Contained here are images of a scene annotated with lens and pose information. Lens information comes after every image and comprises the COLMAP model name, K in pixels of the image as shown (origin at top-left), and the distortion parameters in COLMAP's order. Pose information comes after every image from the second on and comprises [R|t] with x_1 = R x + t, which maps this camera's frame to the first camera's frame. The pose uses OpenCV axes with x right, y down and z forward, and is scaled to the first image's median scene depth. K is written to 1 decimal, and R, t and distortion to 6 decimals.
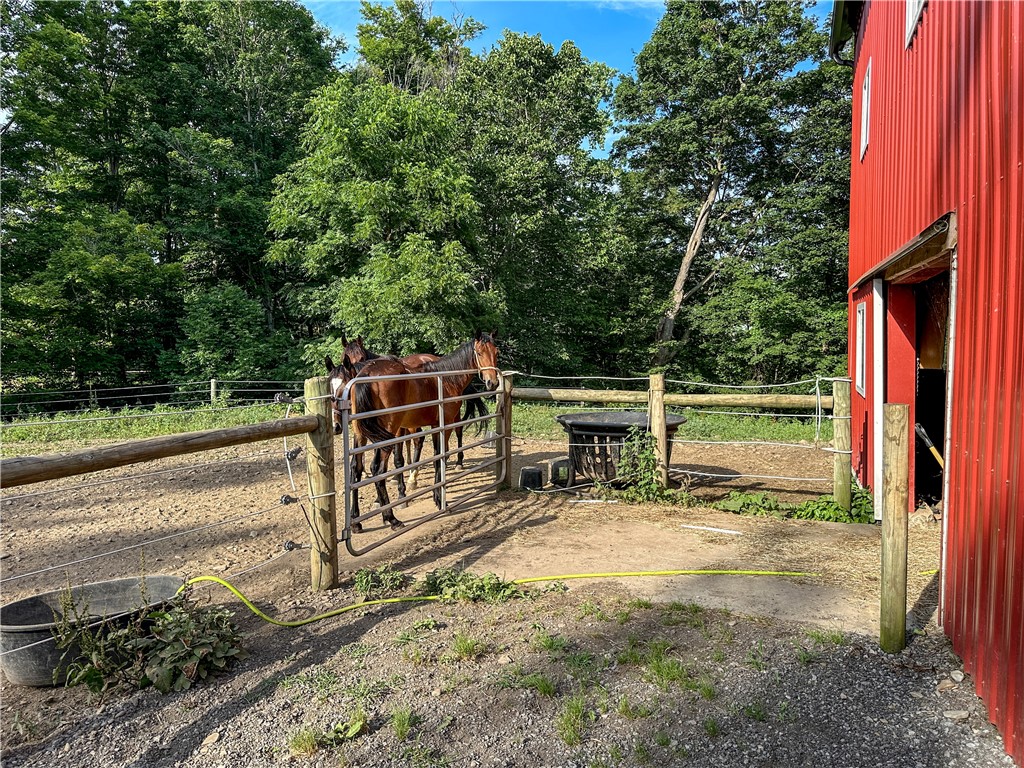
lens RADIAL K [[760.8, 0, 512.2], [0, 760.8, 384.1], [0, 0, 1]] dist [0.013309, 0.000589]
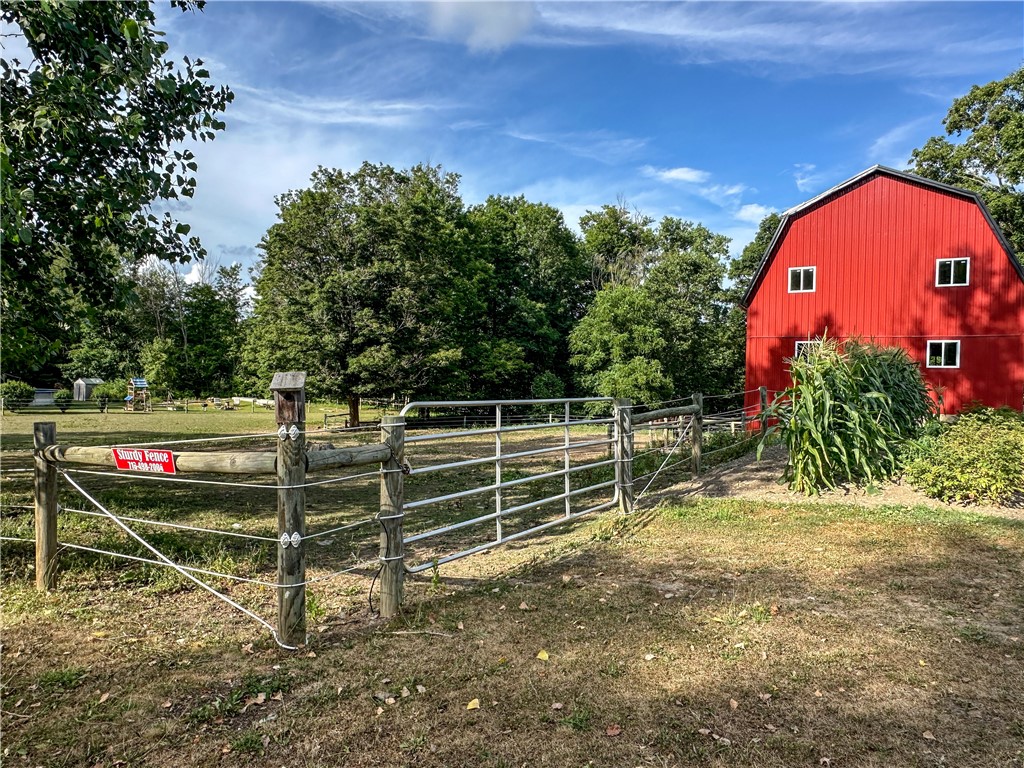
lens RADIAL K [[654.2, 0, 511.1], [0, 654.2, 386.8], [0, 0, 1]] dist [0.001658, 0.000062]
pose [[0.982423, 0.032095, -0.183888, -0.130441], [-0.042205, 0.997790, -0.051331, 0.018462], [0.181834, 0.058189, 0.981606, -0.997188]]
